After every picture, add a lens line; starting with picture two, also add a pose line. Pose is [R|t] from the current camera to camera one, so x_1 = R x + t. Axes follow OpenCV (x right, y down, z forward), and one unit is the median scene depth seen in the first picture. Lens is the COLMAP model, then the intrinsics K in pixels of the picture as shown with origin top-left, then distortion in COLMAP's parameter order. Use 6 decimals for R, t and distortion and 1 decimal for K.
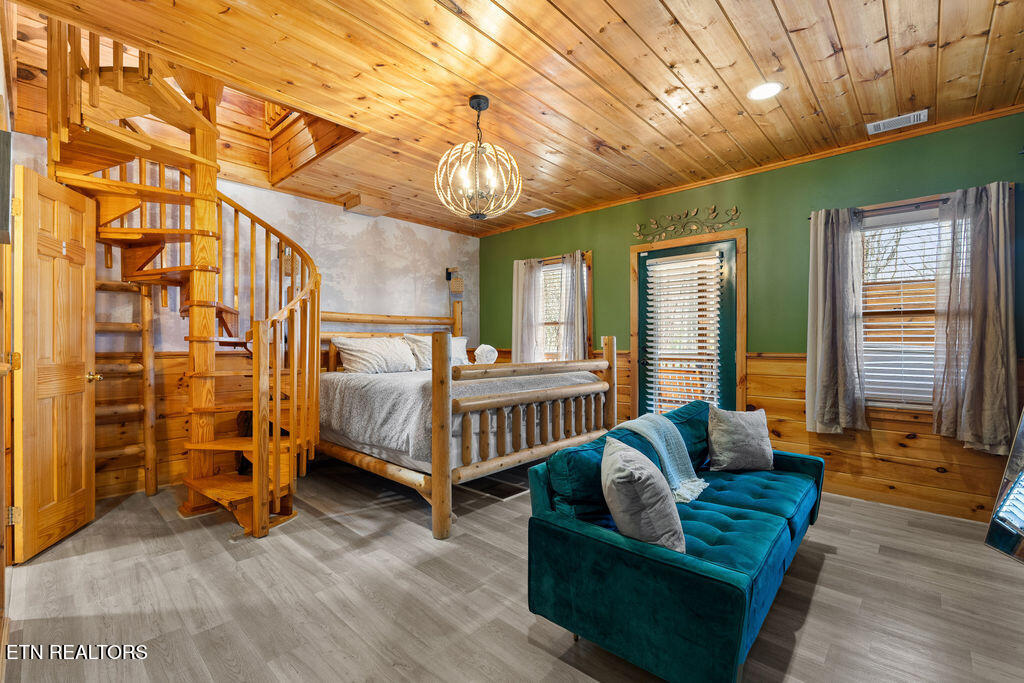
lens RADIAL K [[448.5, 0, 513.2], [0, 448.5, 343.8], [0, 0, 1]] dist [-0.006736, 0.002007]
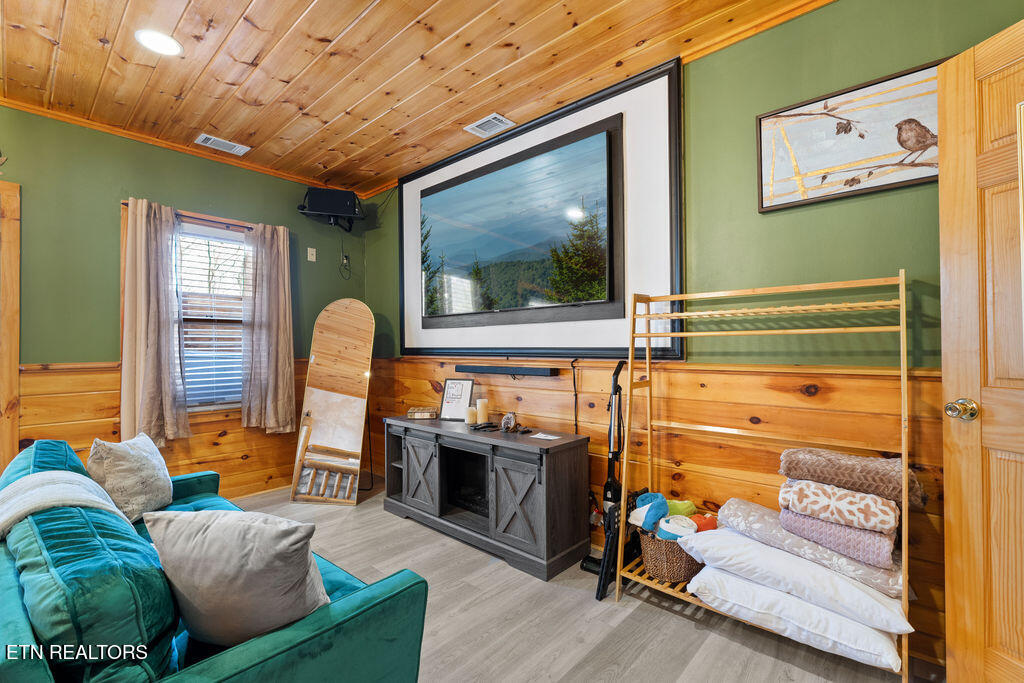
lens RADIAL K [[448.5, 0, 504.4], [0, 448.5, 342.5], [0, 0, 1]] dist [-0.006736, 0.002007]
pose [[-0.013138, 0.007730, 0.999884, -0.219392], [0.011038, 0.999910, -0.007585, -0.001465], [-0.999853, 0.010937, -0.013222, 0.321424]]
